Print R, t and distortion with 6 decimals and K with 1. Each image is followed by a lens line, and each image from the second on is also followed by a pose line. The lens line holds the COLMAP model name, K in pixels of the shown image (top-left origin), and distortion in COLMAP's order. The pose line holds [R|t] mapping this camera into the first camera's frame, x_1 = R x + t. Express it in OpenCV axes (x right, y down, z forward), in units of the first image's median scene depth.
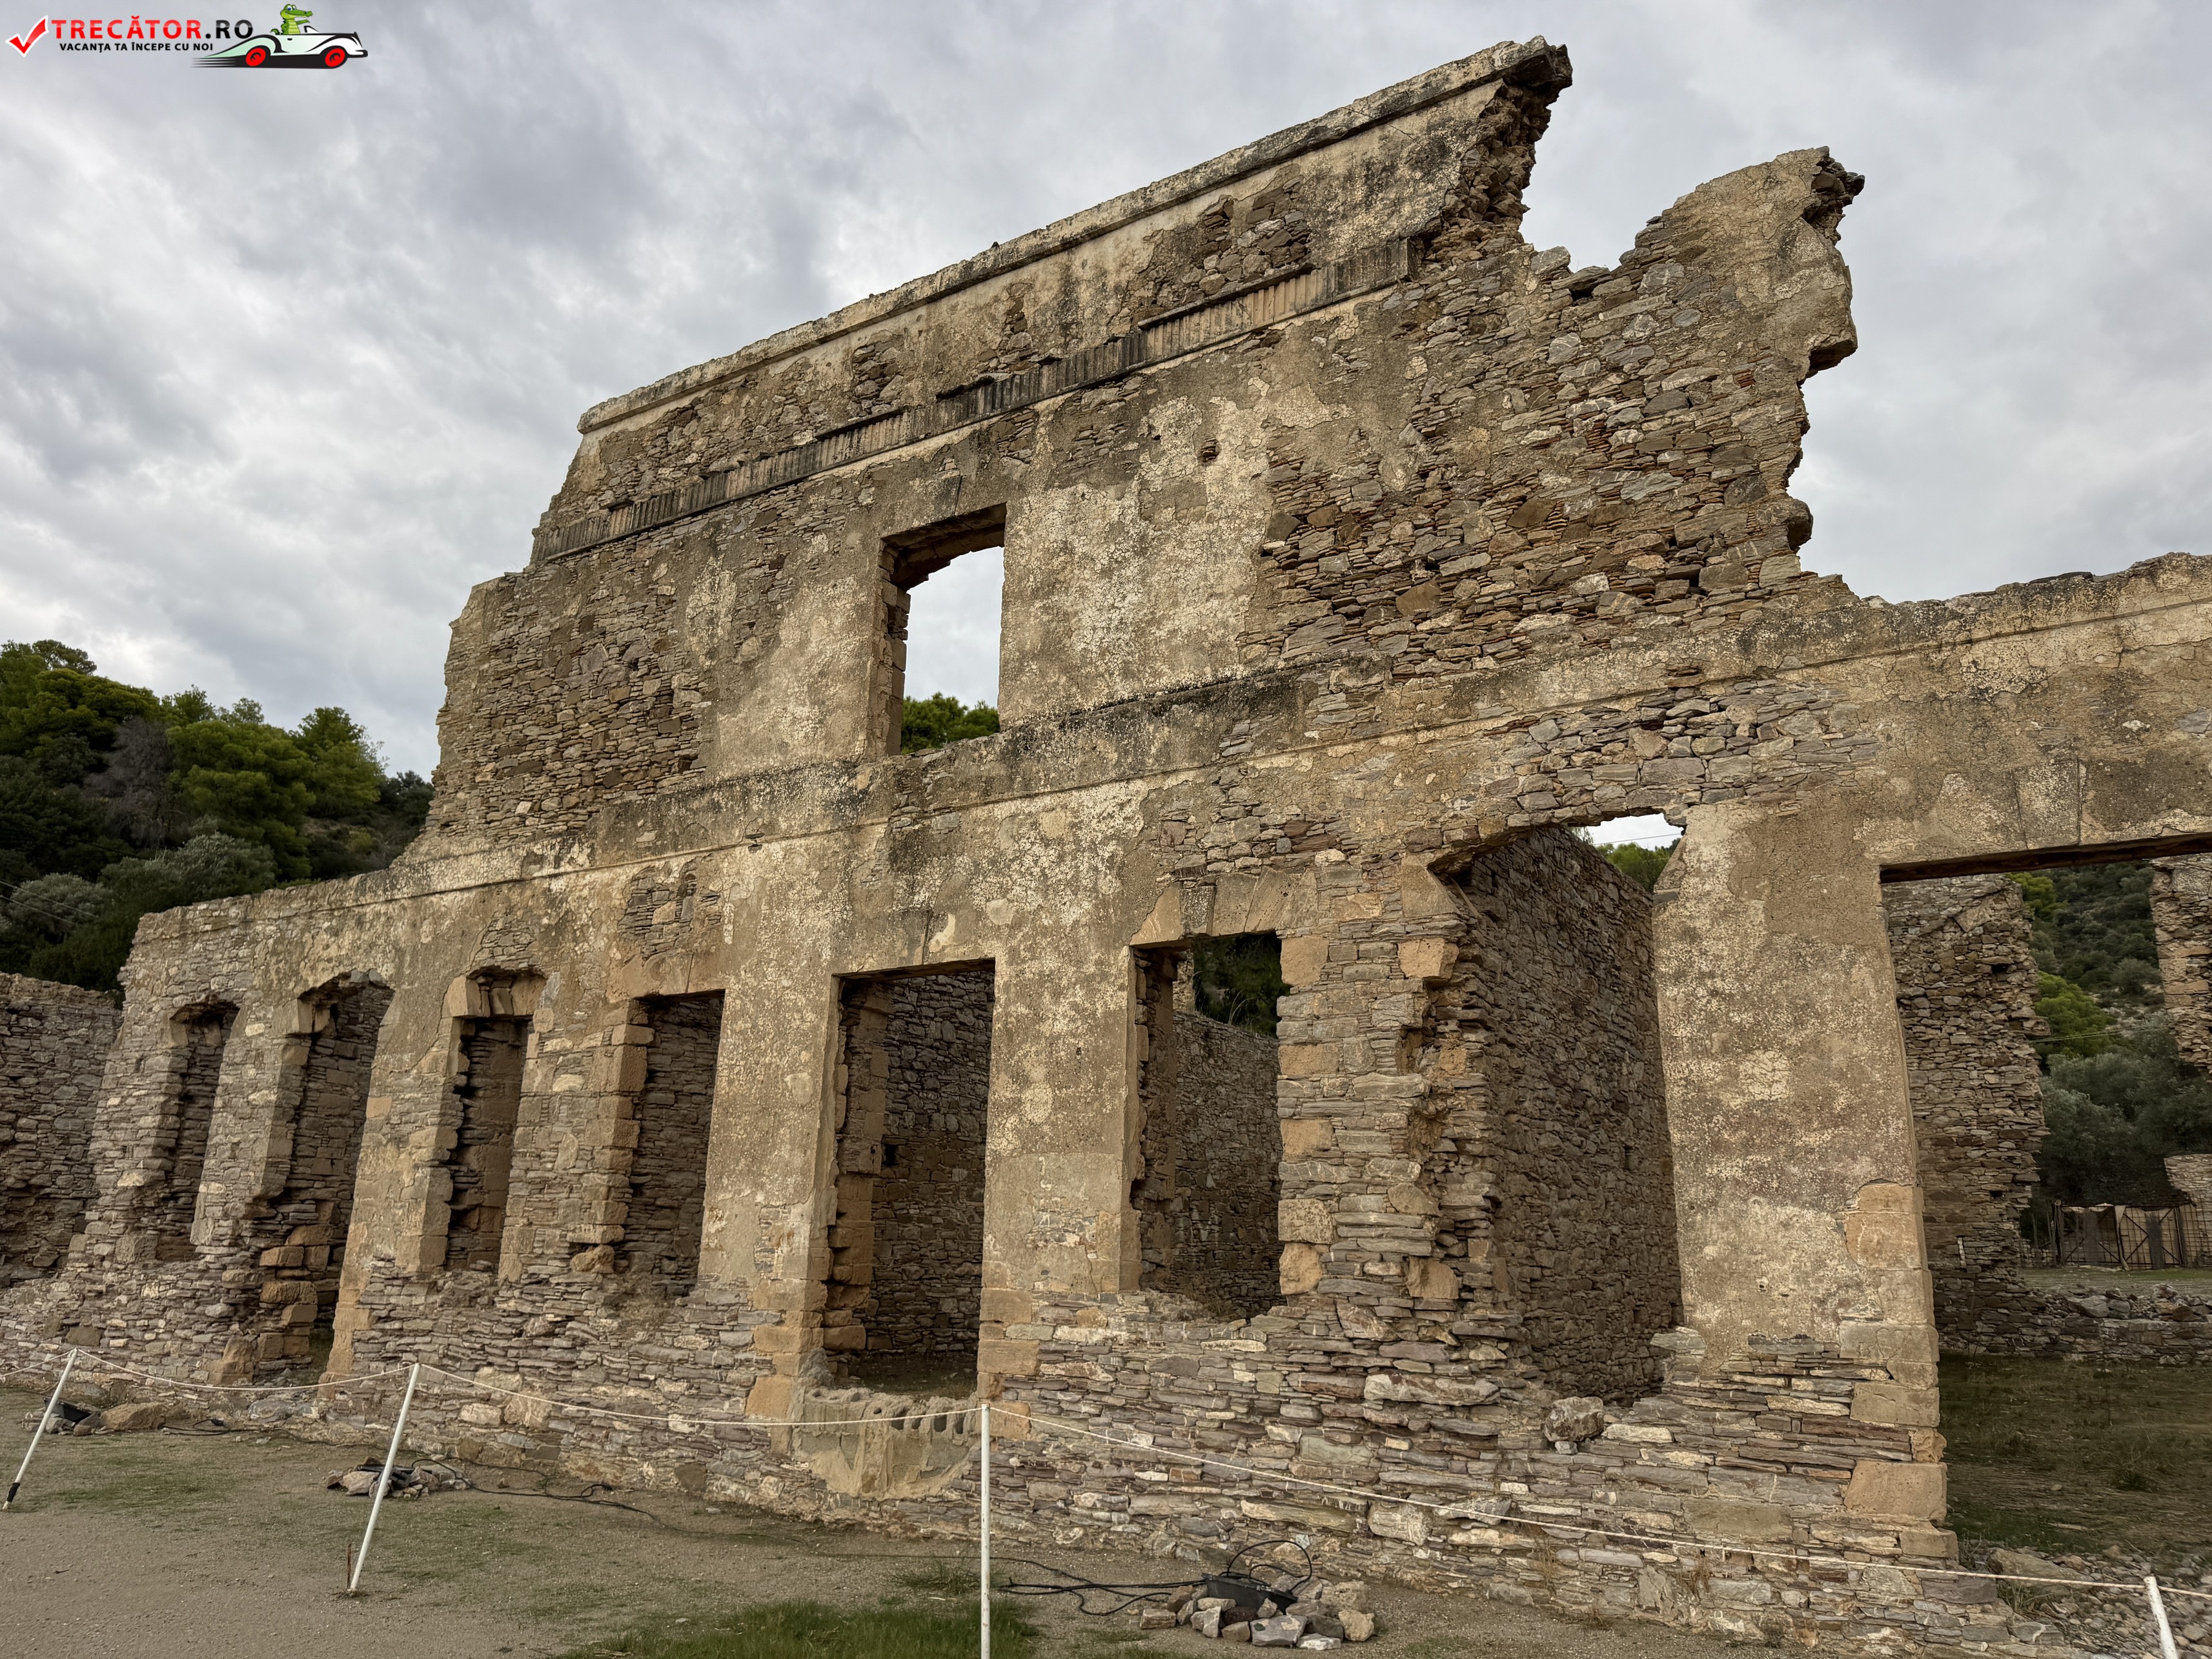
lens RADIAL K [[1548.9, 0, 1118.7], [0, 1548.9, 823.0], [0, 0, 1]] dist [0.156512, -0.290322]
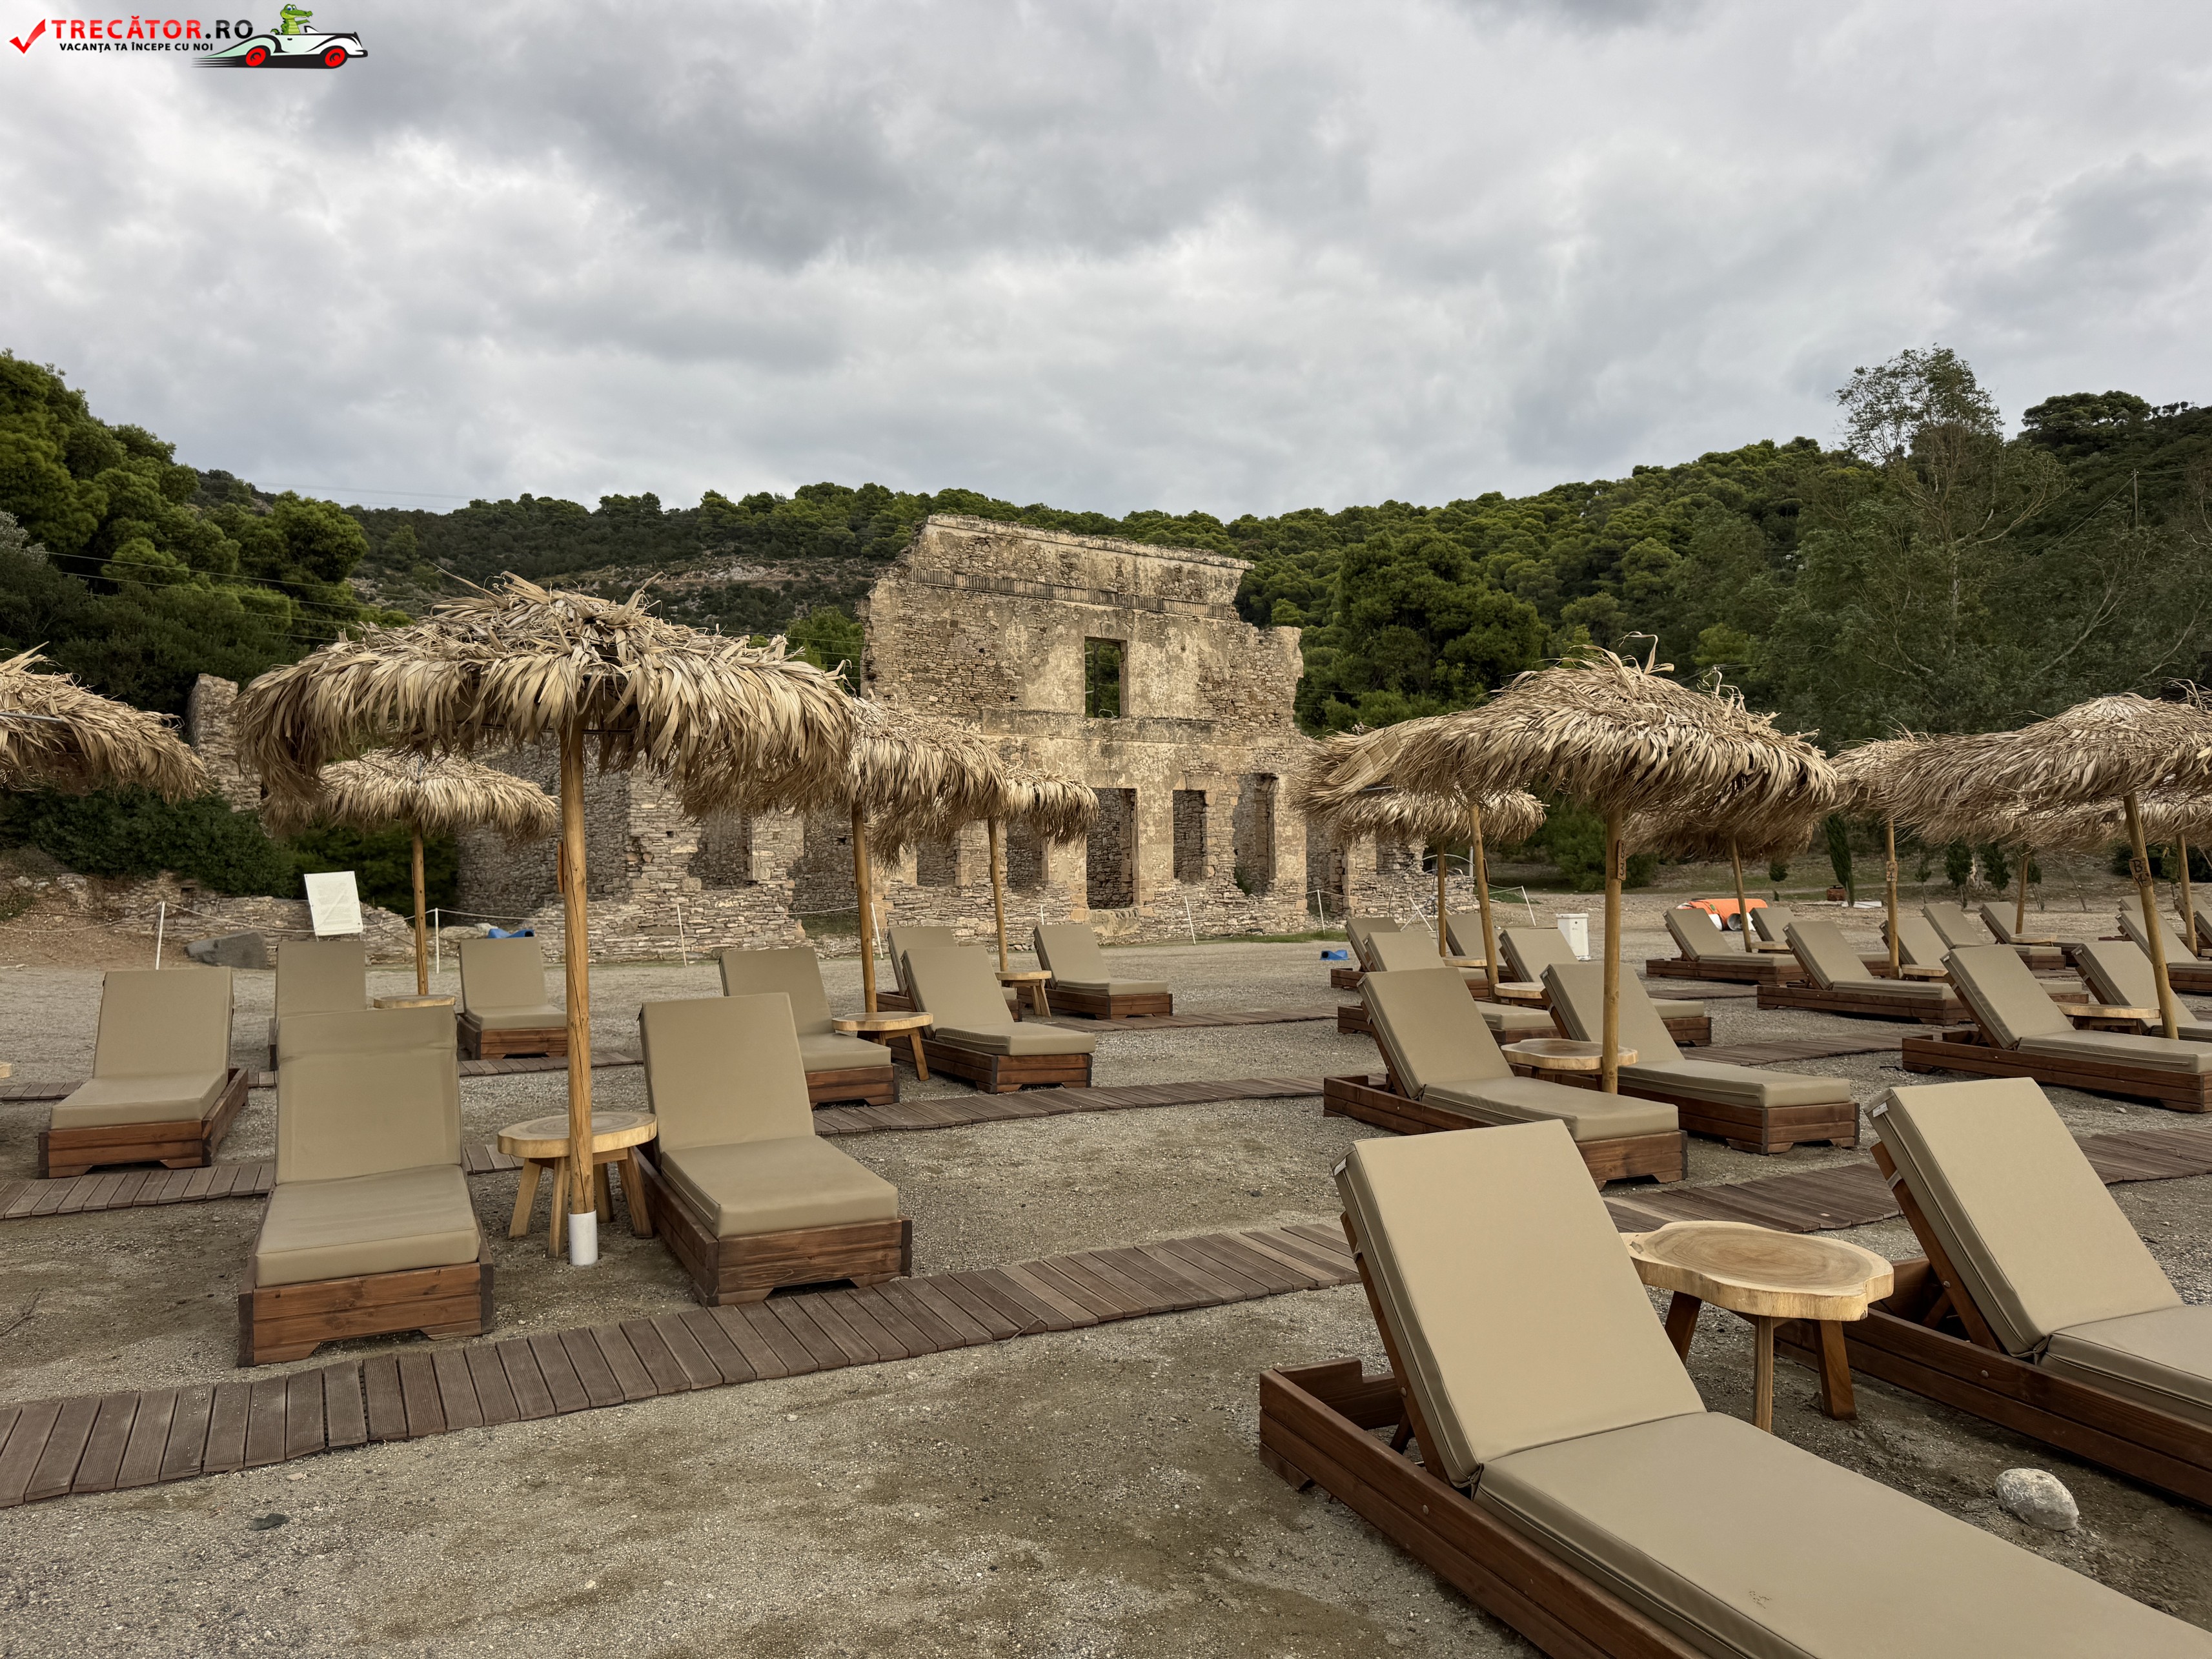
lens RADIAL K [[1548.9, 0, 1118.7], [0, 1548.9, 823.0], [0, 0, 1]] dist [0.156512, -0.290322]
pose [[0.337339, 0.005716, 0.941366, -3.404863], [-0.221526, 0.972382, 0.073479, -0.084006], [-0.914947, -0.233325, 0.329289, -0.109640]]
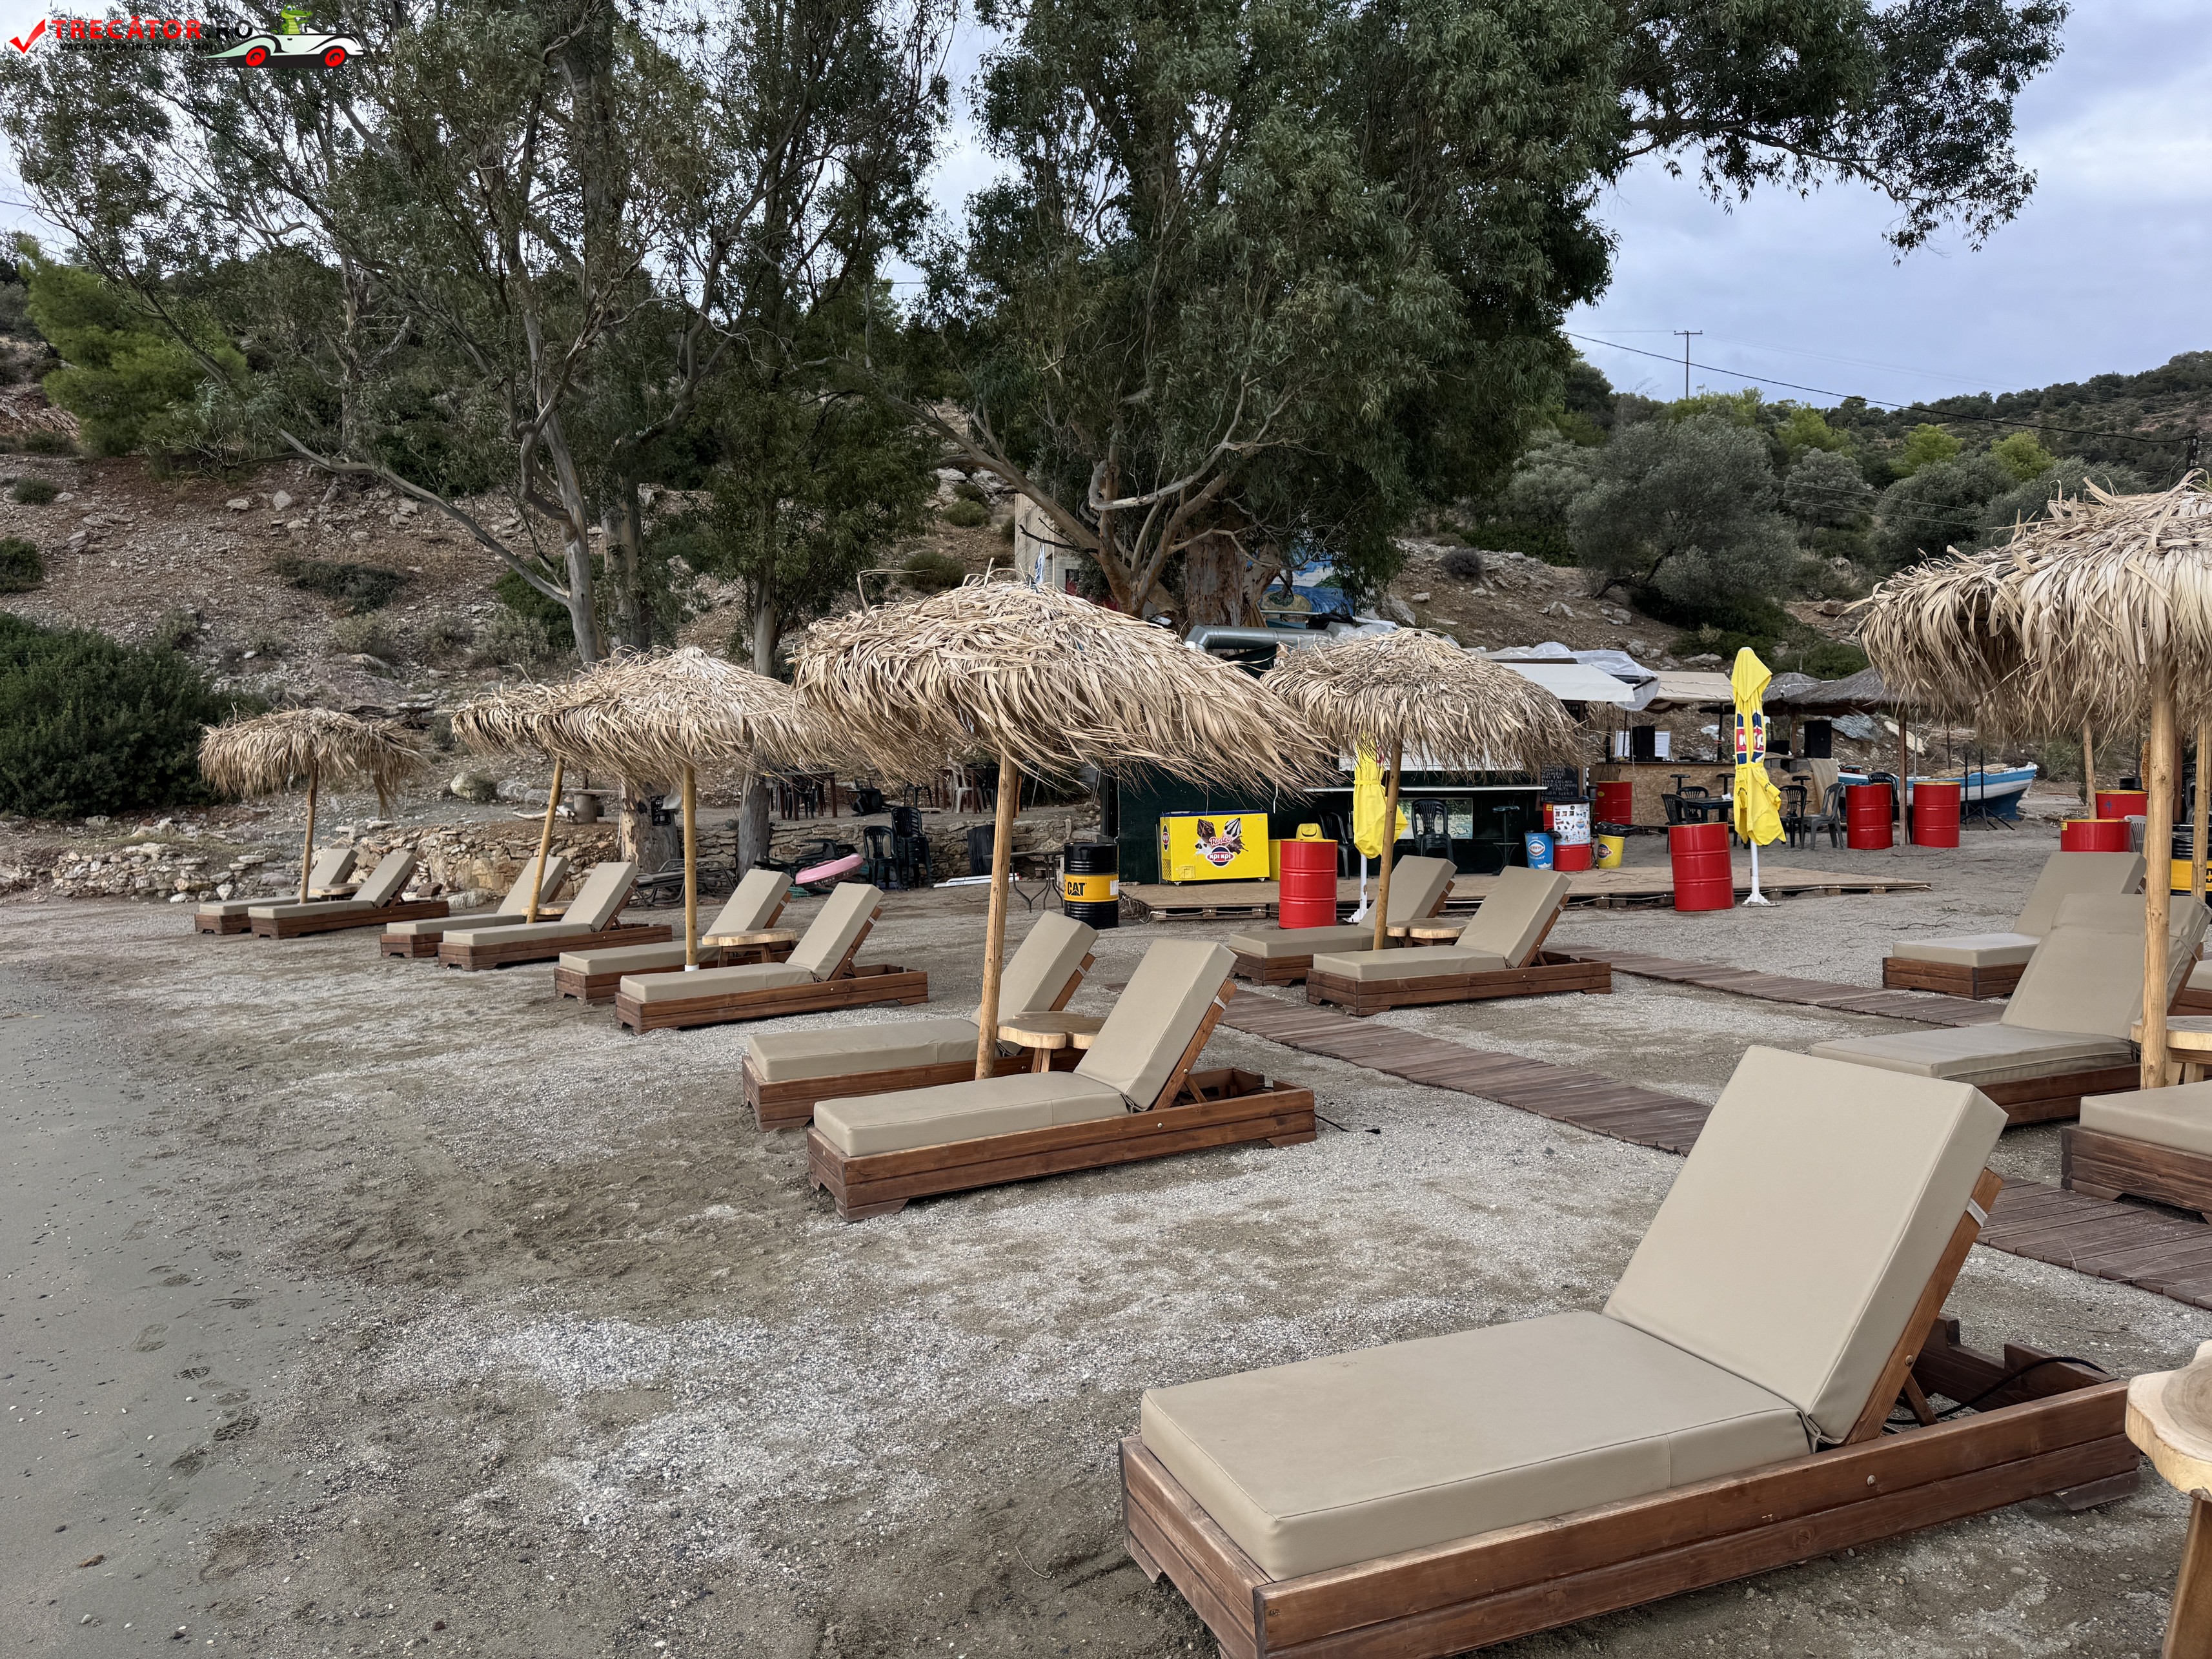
lens RADIAL K [[1544.4, 0, 1101.3], [0, 1544.4, 827.0], [0, 0, 1]] dist [0.080027, -0.115672]
pose [[0.902852, -0.024040, -0.429279, -3.049313], [0.140218, 0.960311, 0.241127, -0.153626], [0.406445, -0.277894, 0.870389, -0.405287]]
